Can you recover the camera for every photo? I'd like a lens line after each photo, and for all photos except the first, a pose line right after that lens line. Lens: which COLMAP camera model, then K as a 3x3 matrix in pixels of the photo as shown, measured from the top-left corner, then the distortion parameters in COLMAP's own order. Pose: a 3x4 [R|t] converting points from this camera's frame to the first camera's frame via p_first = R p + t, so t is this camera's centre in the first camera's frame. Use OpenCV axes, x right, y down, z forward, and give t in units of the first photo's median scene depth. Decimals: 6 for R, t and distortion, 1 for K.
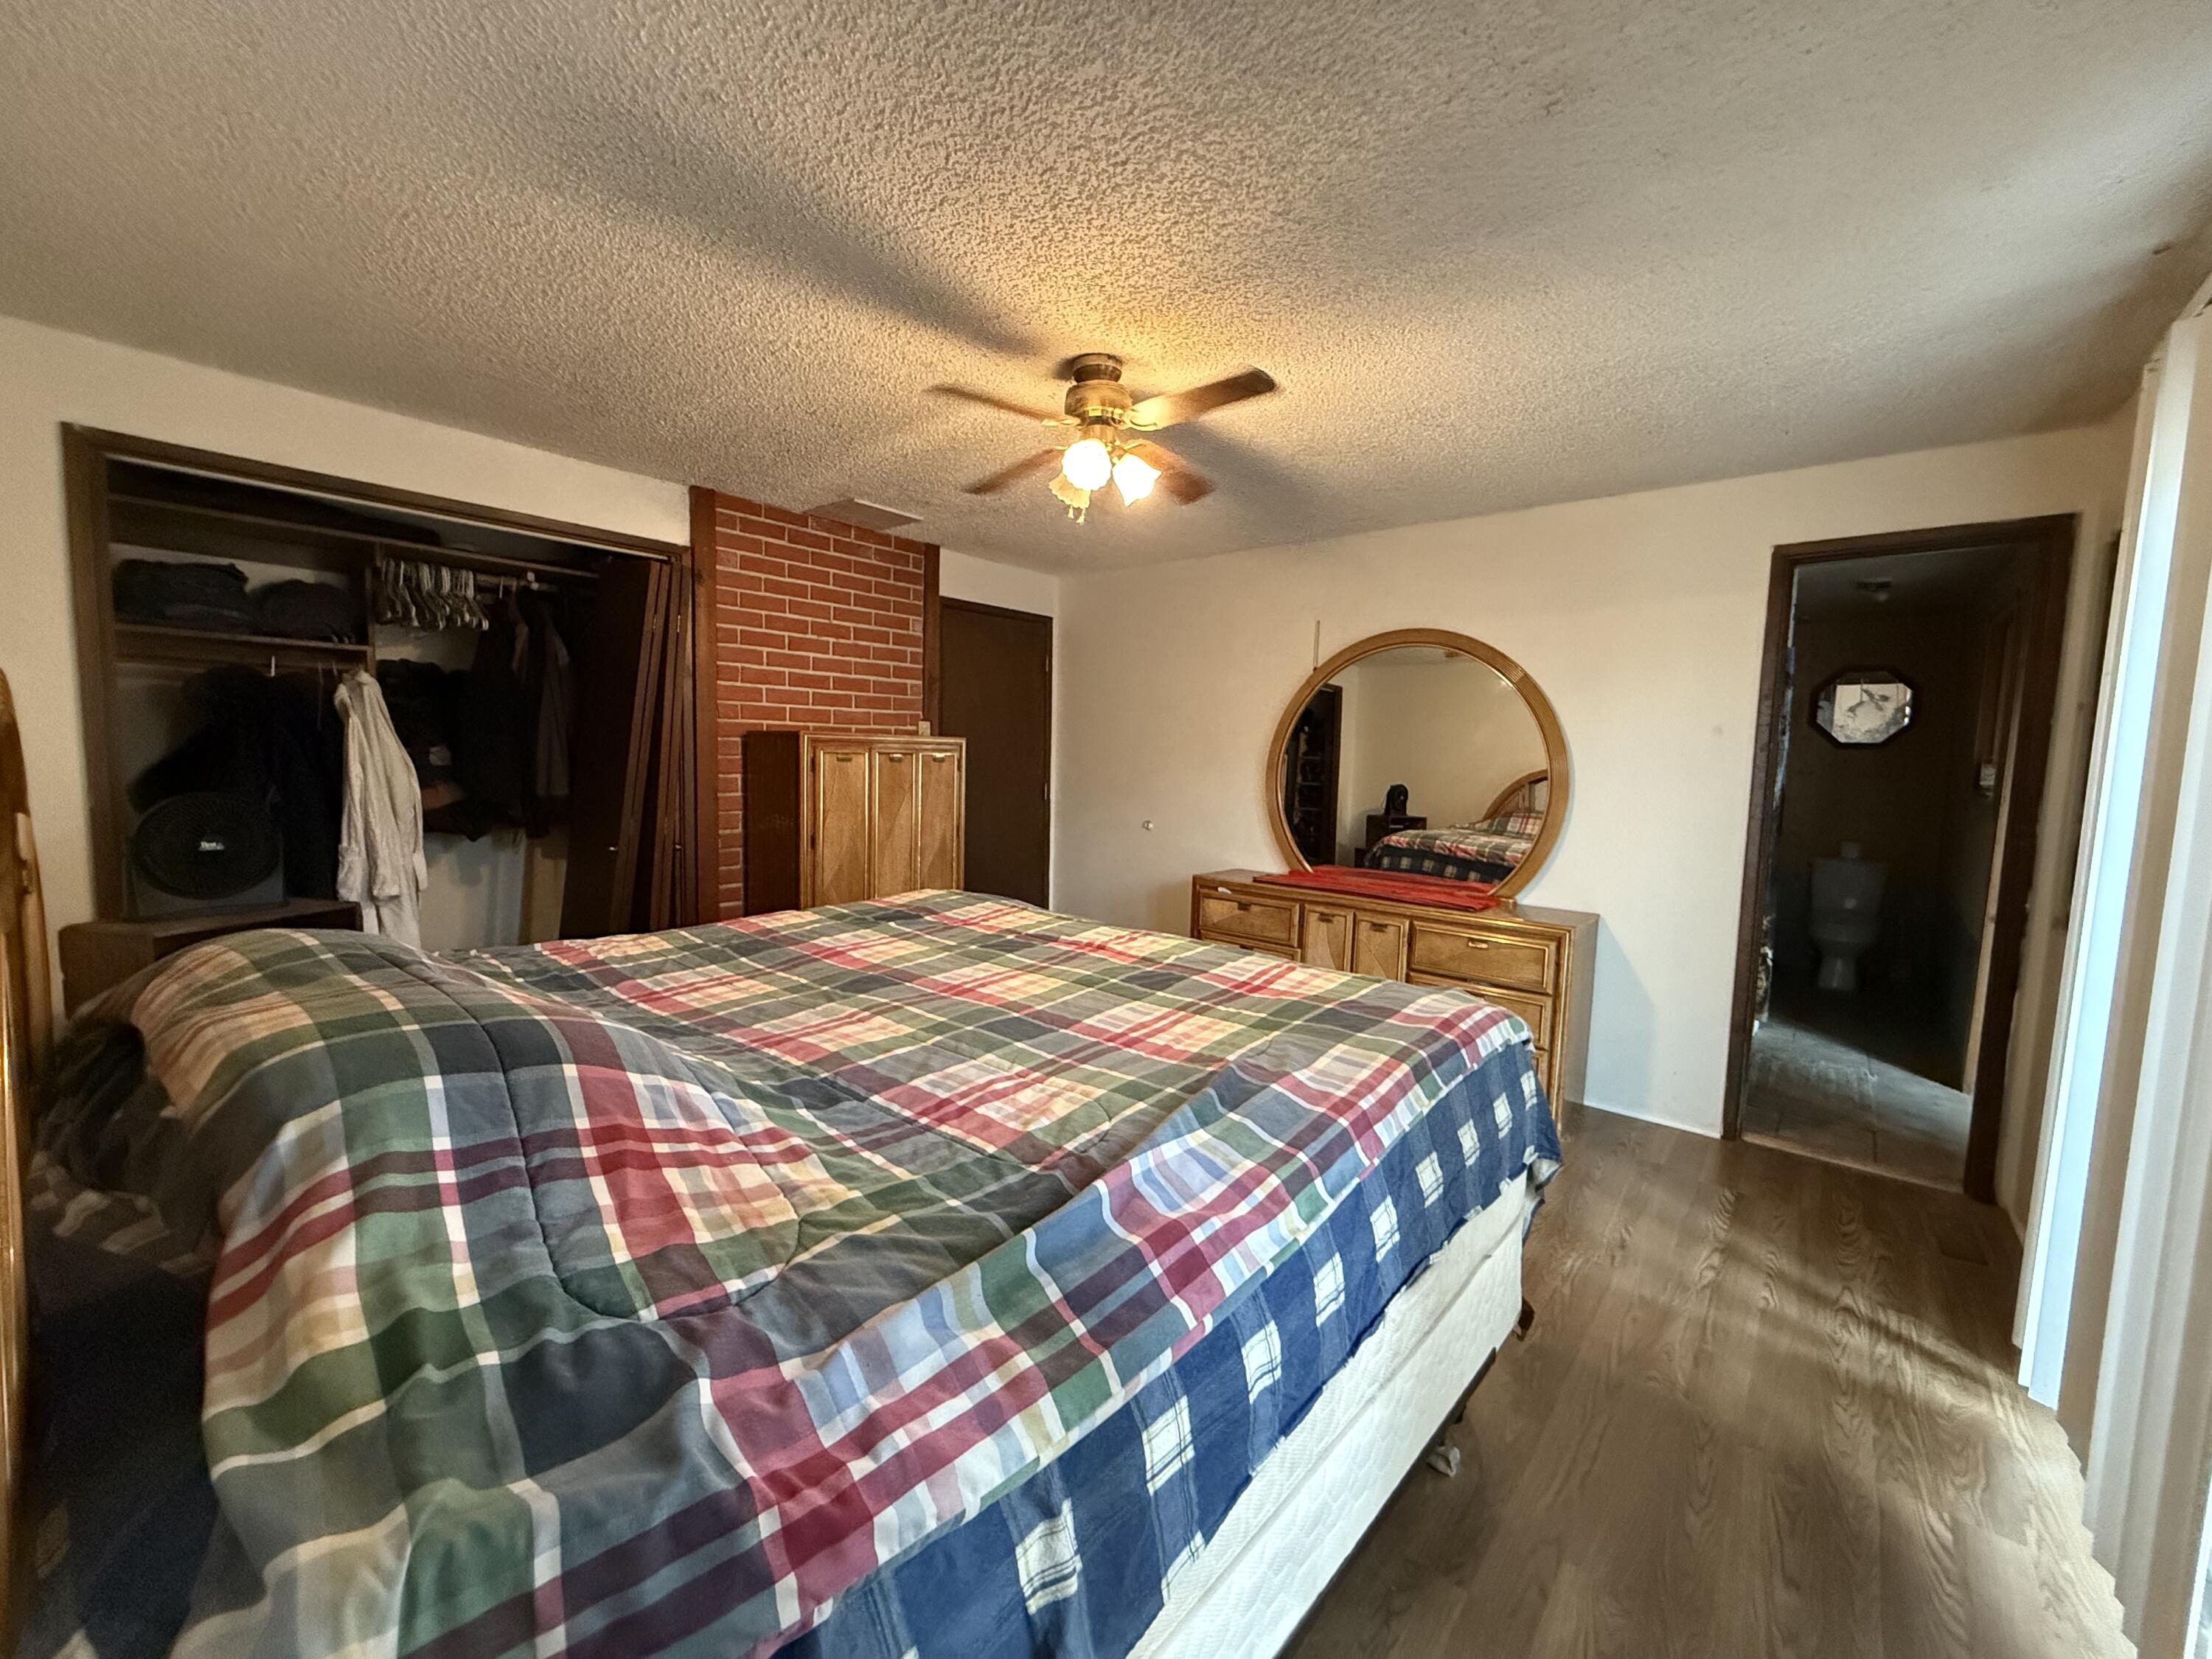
lens RADIAL K [[878.2, 0, 1099.5], [0, 878.2, 822.2], [0, 0, 1]] dist [-0.001978, 0.000103]
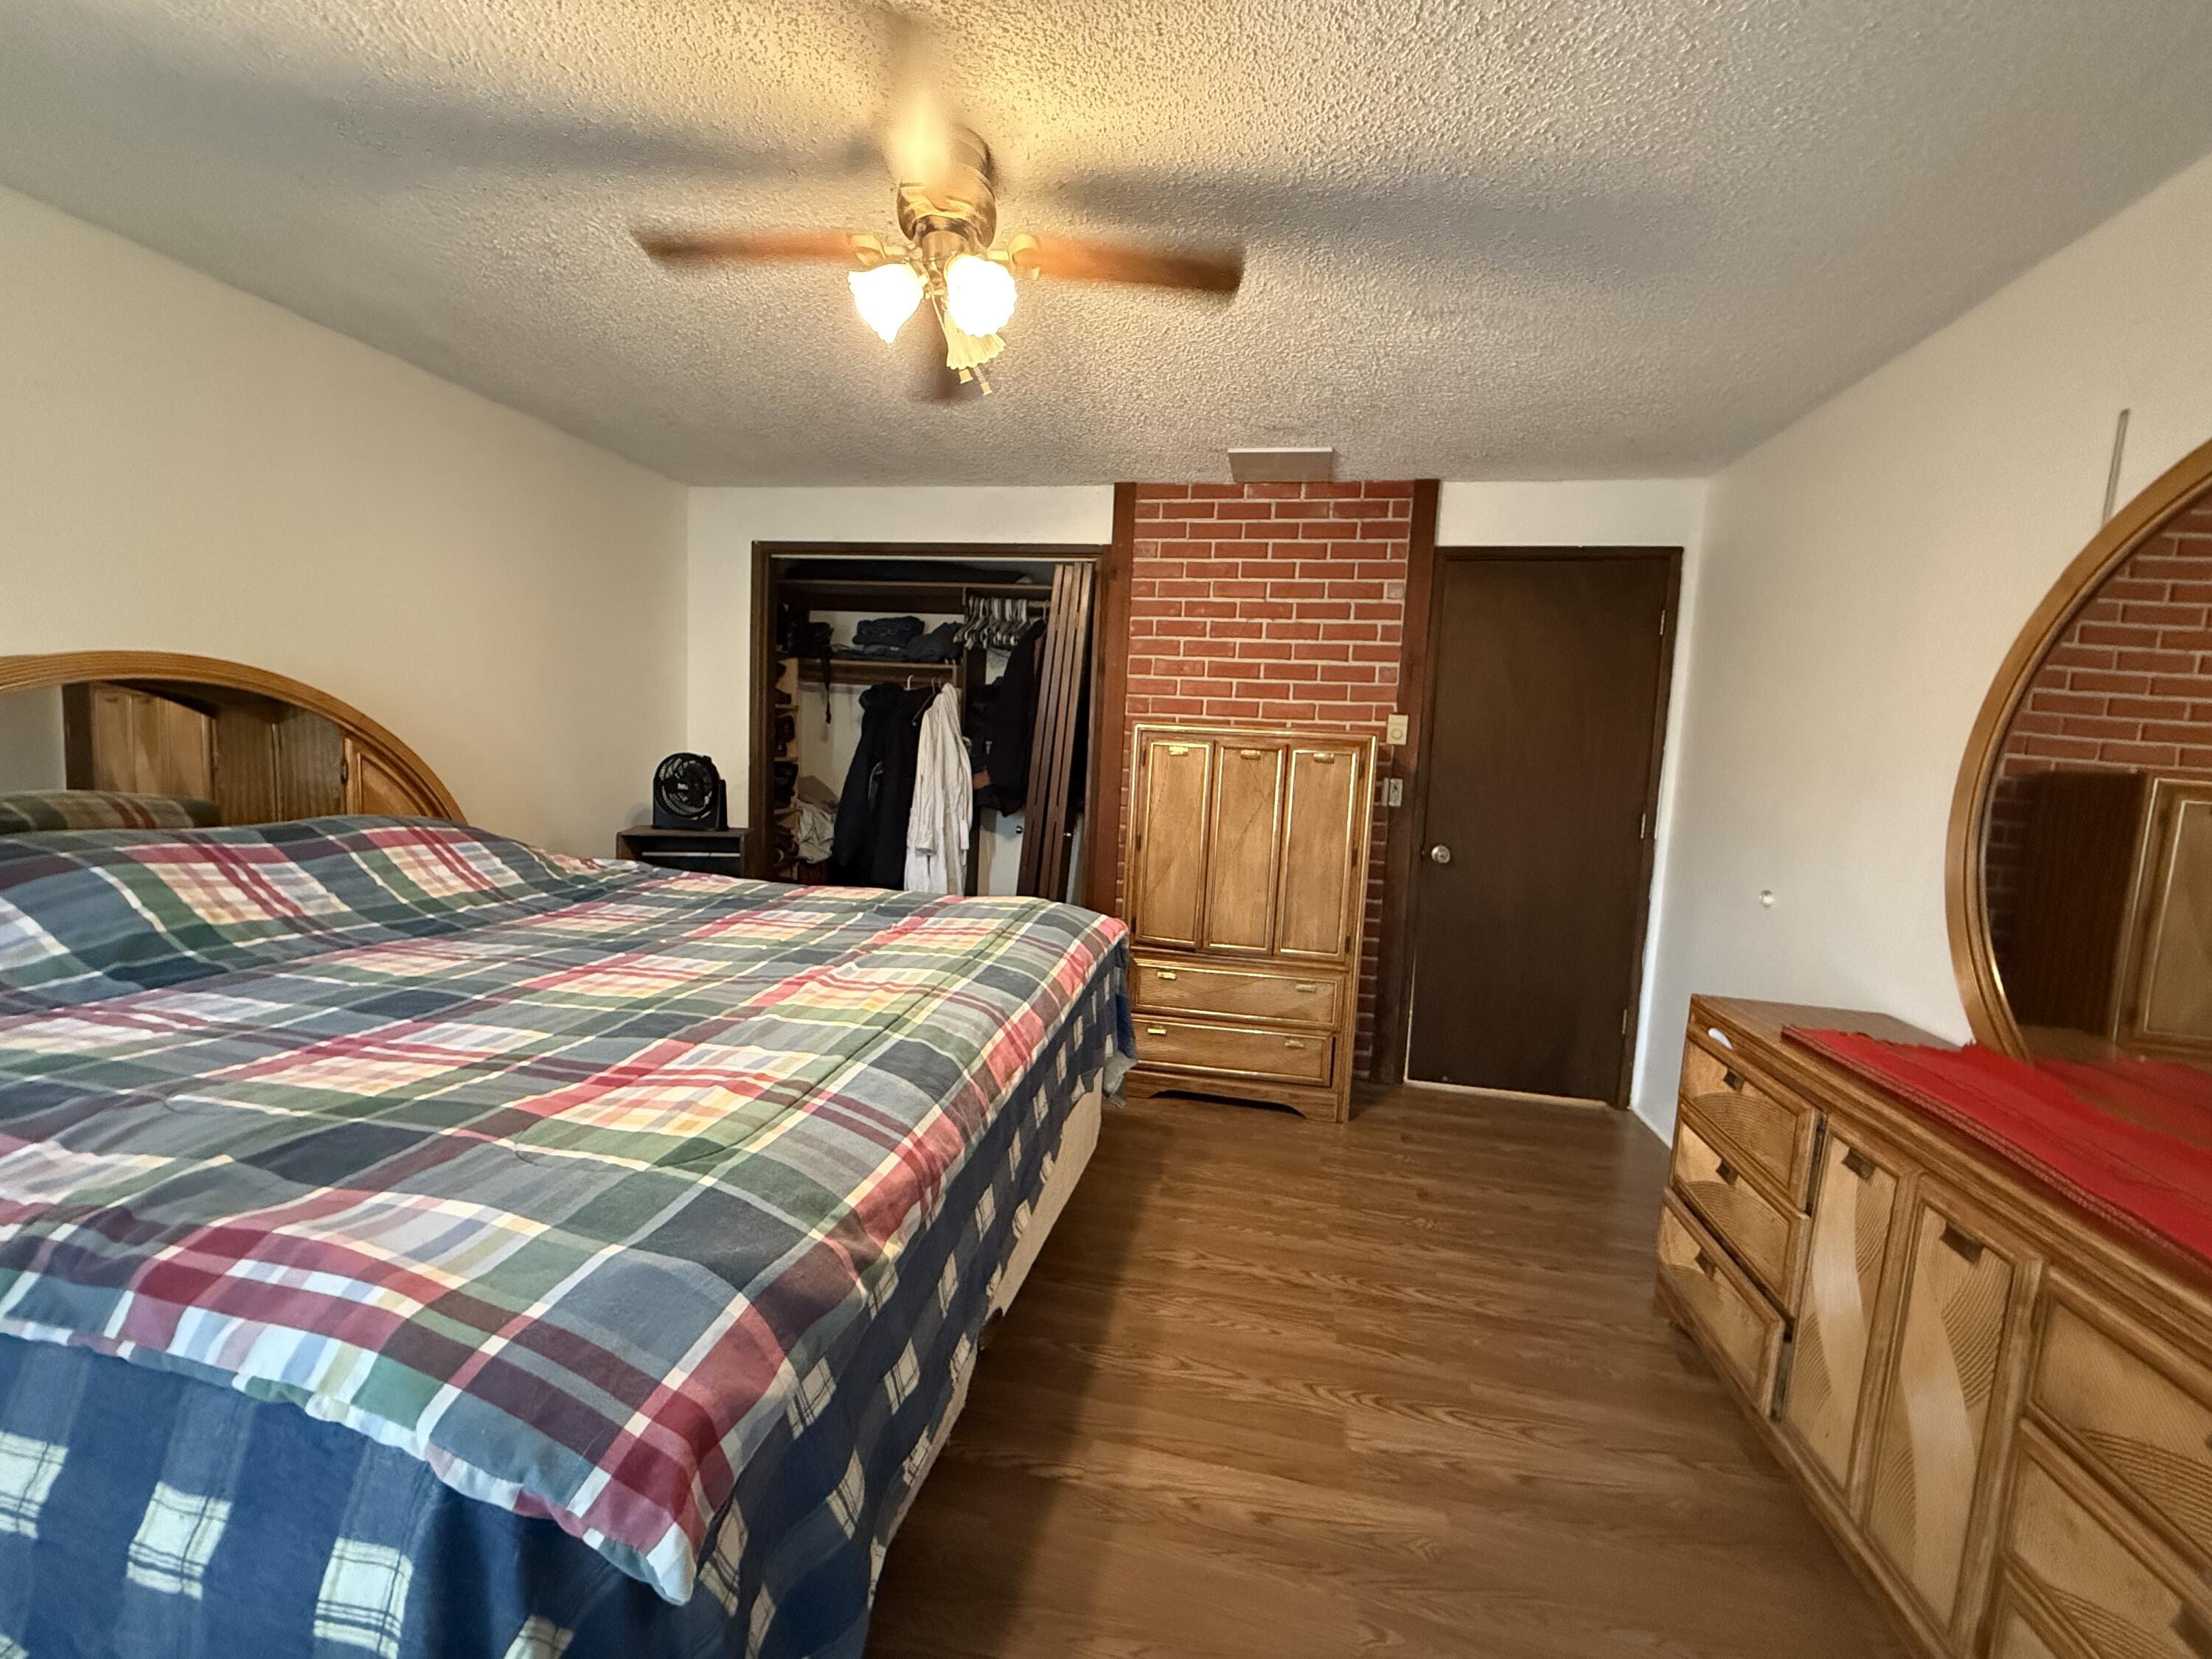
lens RADIAL K [[878.2, 0, 1102.9], [0, 878.2, 825.7], [0, 0, 1]] dist [-0.001978, 0.000103]
pose [[0.484025, 0.078888, -0.871491, 0.425272], [-0.107041, 0.993786, 0.030508, -0.018201], [0.868482, 0.078518, 0.489462, 0.496981]]
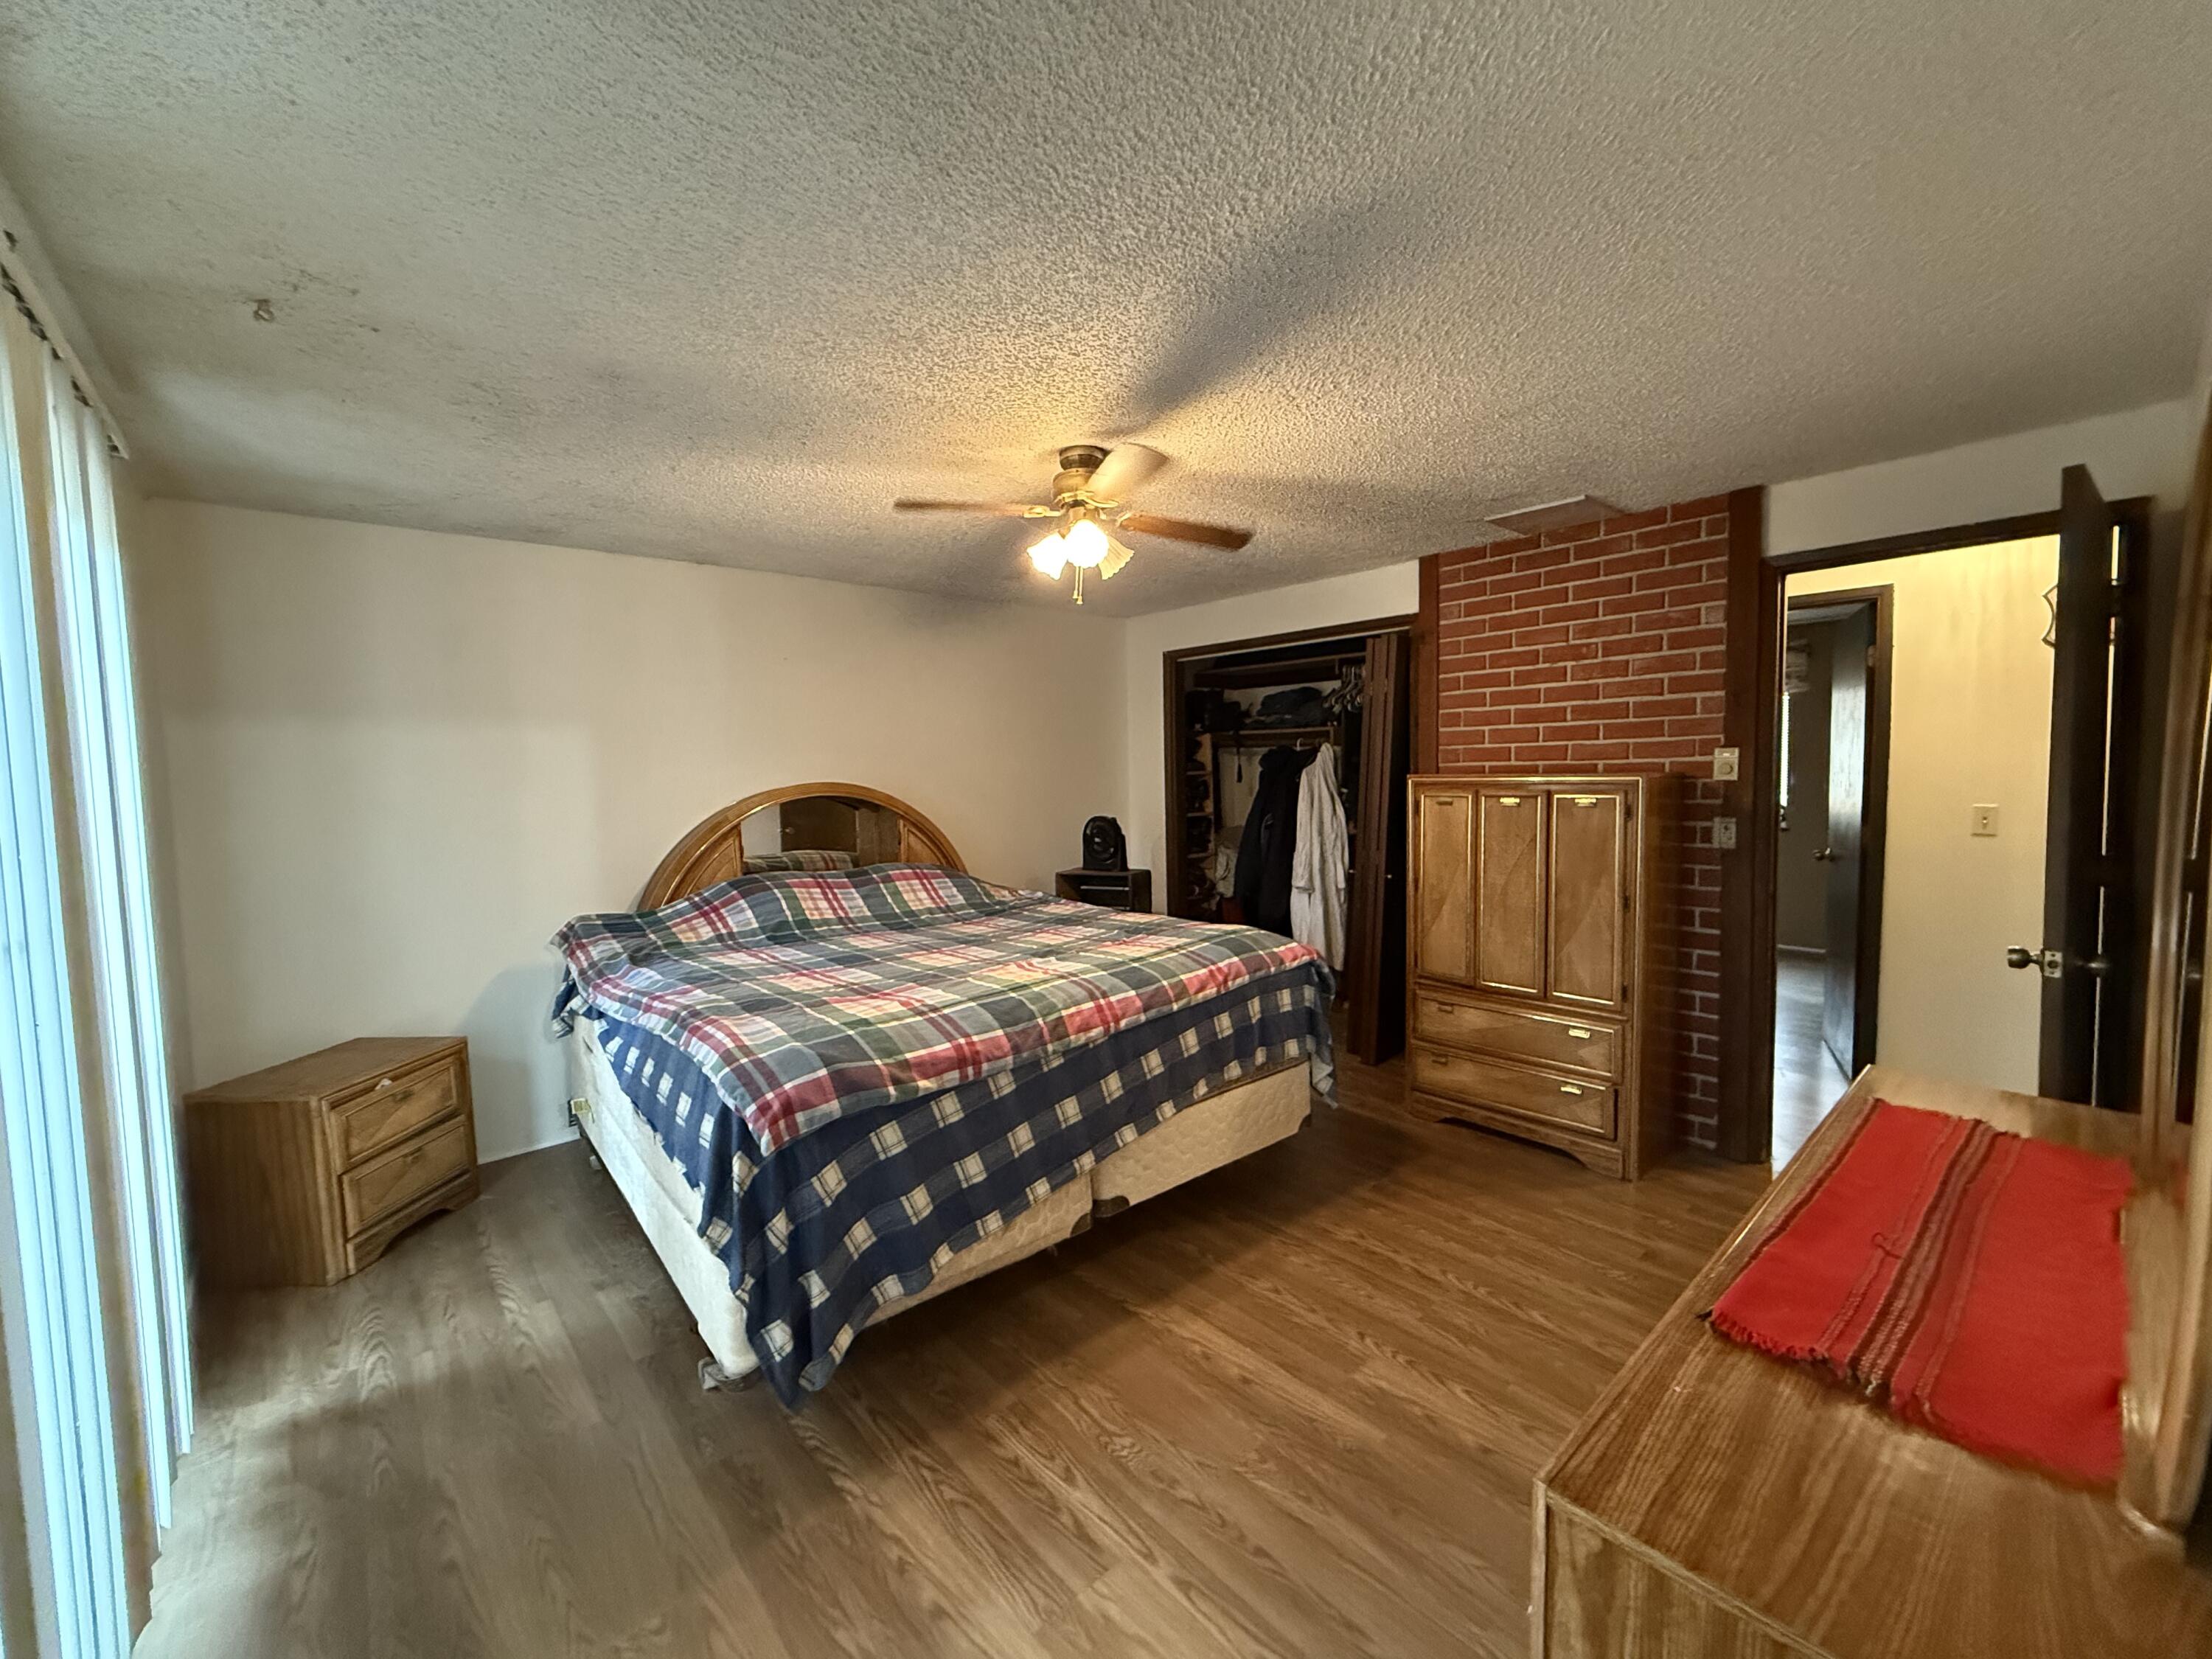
lens RADIAL K [[878.2, 0, 1108.3], [0, 878.2, 826.9], [0, 0, 1]] dist [-0.001978, 0.000103]
pose [[-0.141567, 0.039135, -0.989155, 0.679791], [-0.065447, 0.996662, 0.048799, -0.066235], [0.987763, 0.071646, -0.138533, 0.749329]]
